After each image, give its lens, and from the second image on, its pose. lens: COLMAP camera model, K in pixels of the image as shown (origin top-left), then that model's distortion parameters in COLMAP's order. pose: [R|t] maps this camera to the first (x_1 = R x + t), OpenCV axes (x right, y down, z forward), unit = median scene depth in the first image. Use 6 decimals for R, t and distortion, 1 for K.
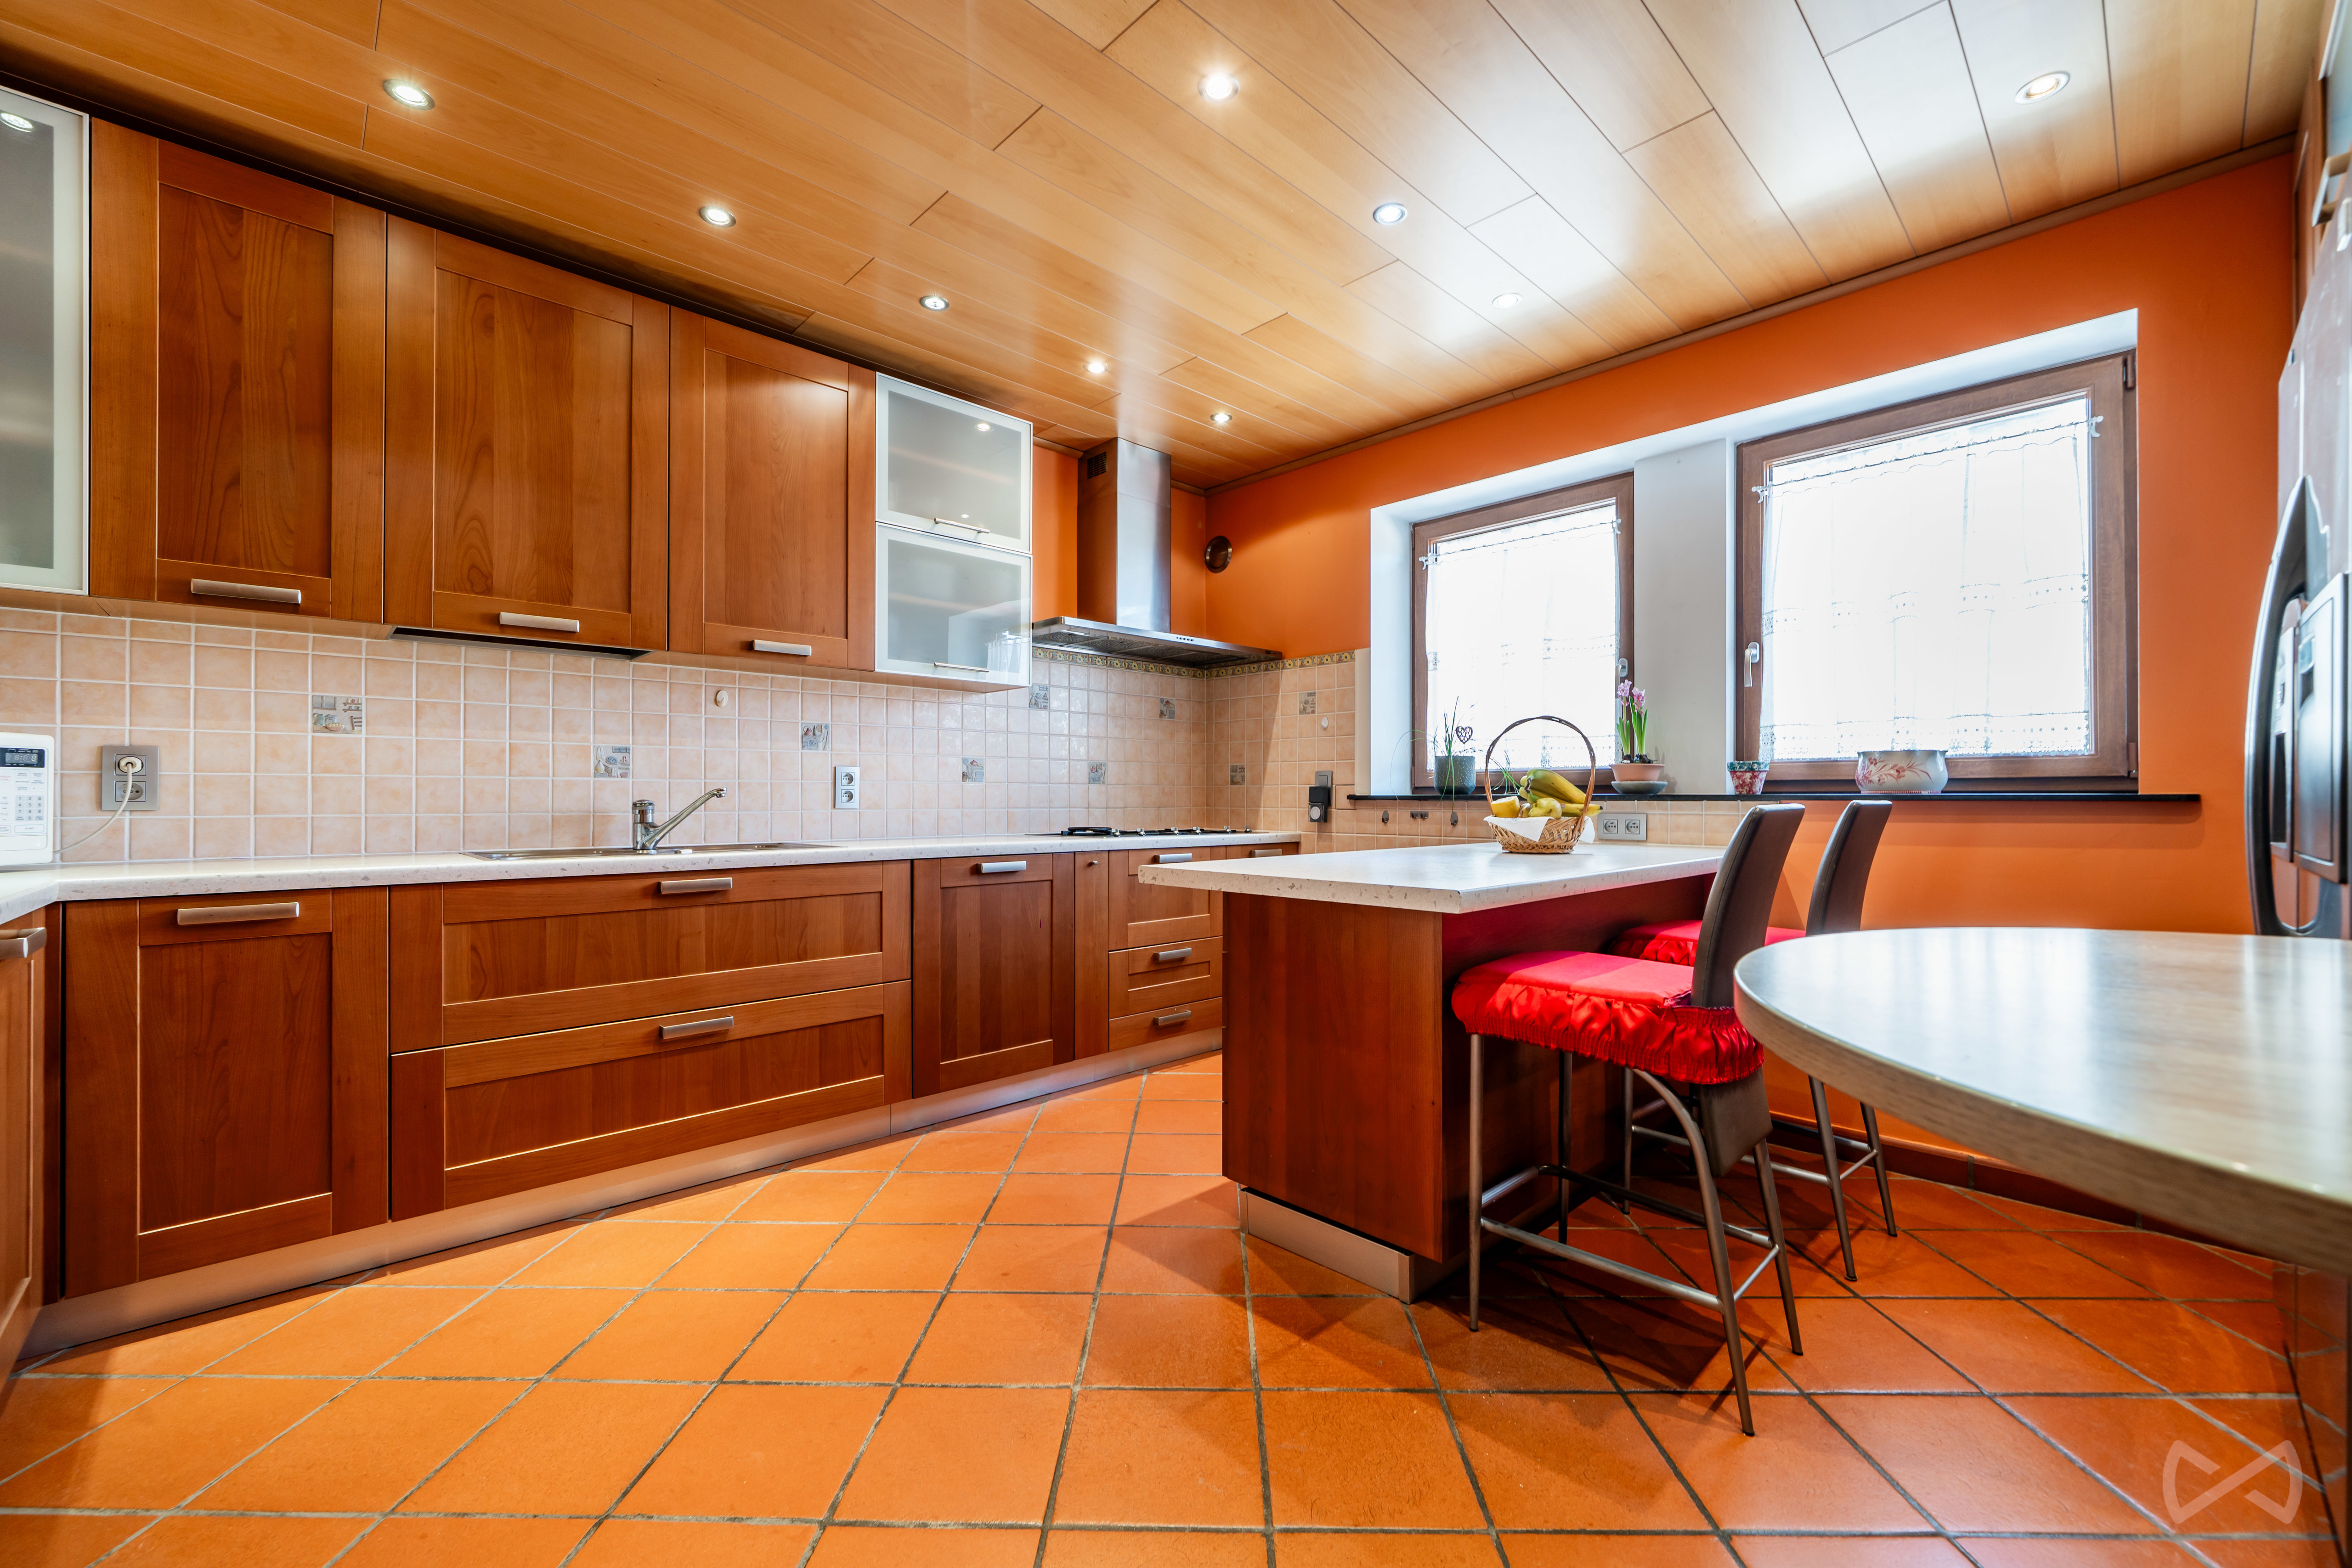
lens RADIAL K [[948.3, 0, 1176.0], [0, 948.3, 784.0], [0, 0, 1]] dist [0.000068, 0.000005]
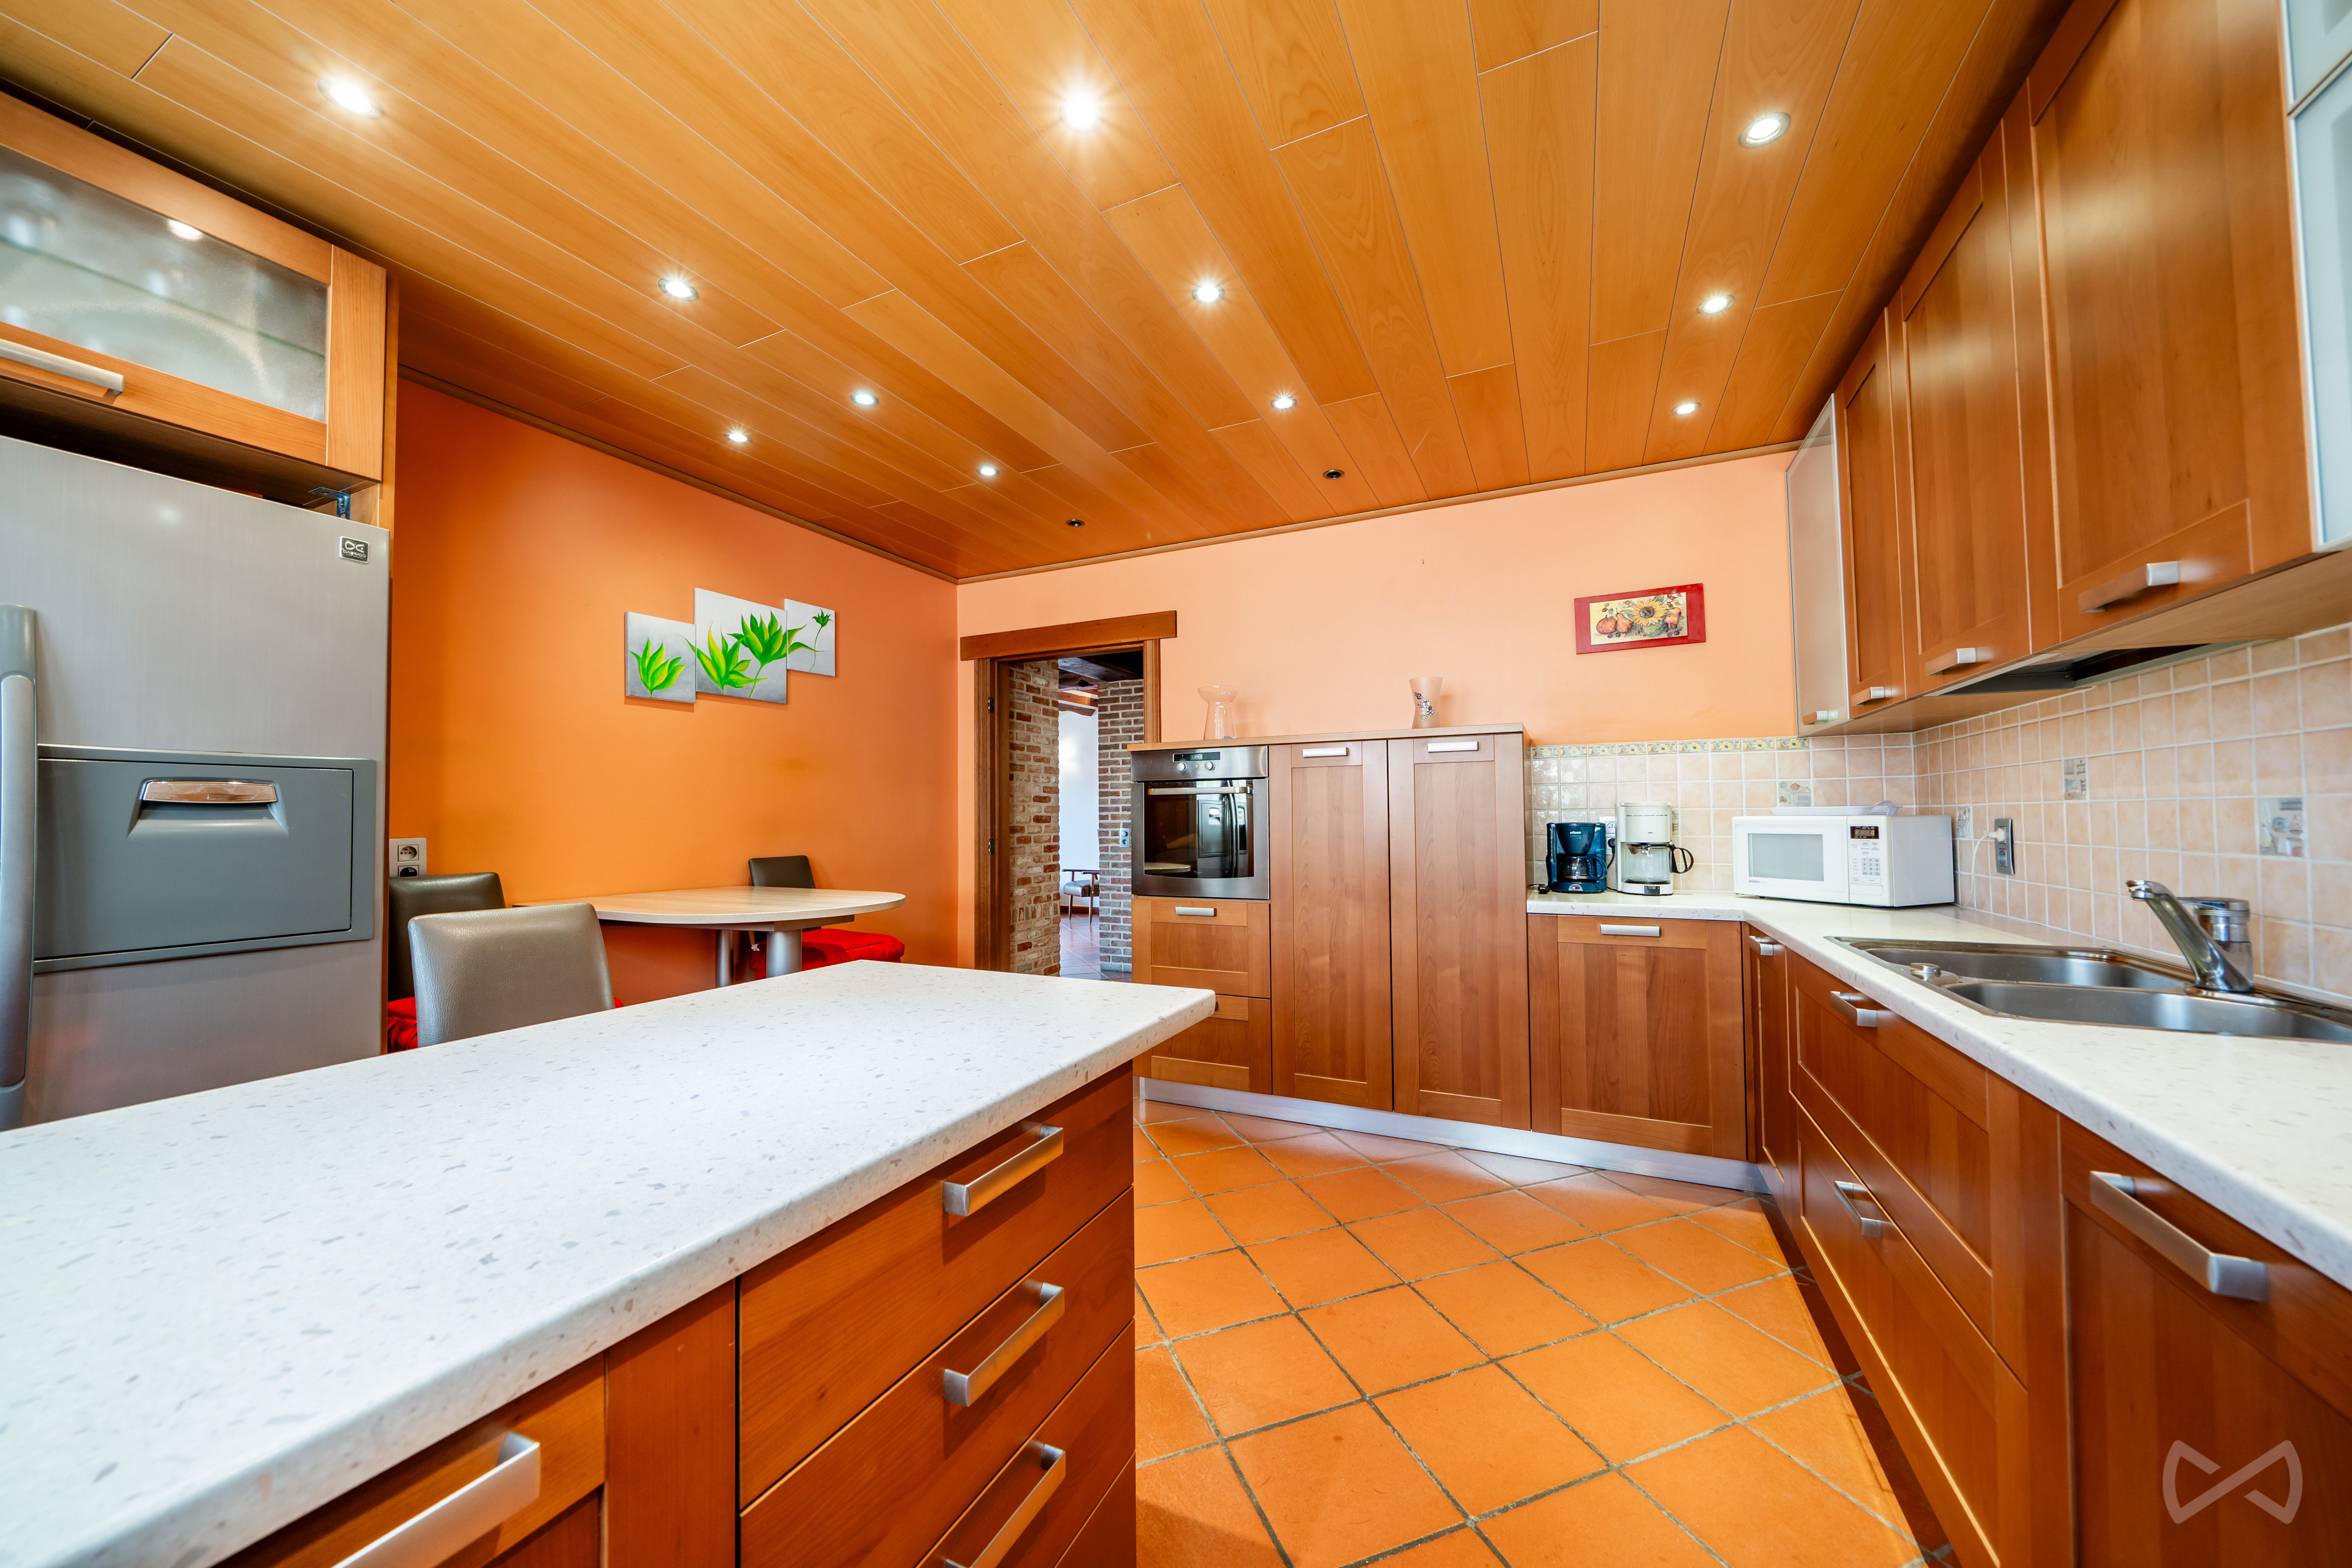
lens RADIAL K [[836.0, 0, 1176.0], [0, 836.0, 784.0], [0, 0, 1]] dist [-0.000027, -0.000008]
pose [[-0.934094, -0.012619, -0.356805, 0.177652], [0.006896, 0.998551, -0.053368, -0.027936], [0.356962, -0.052311, -0.932653, 1.265690]]
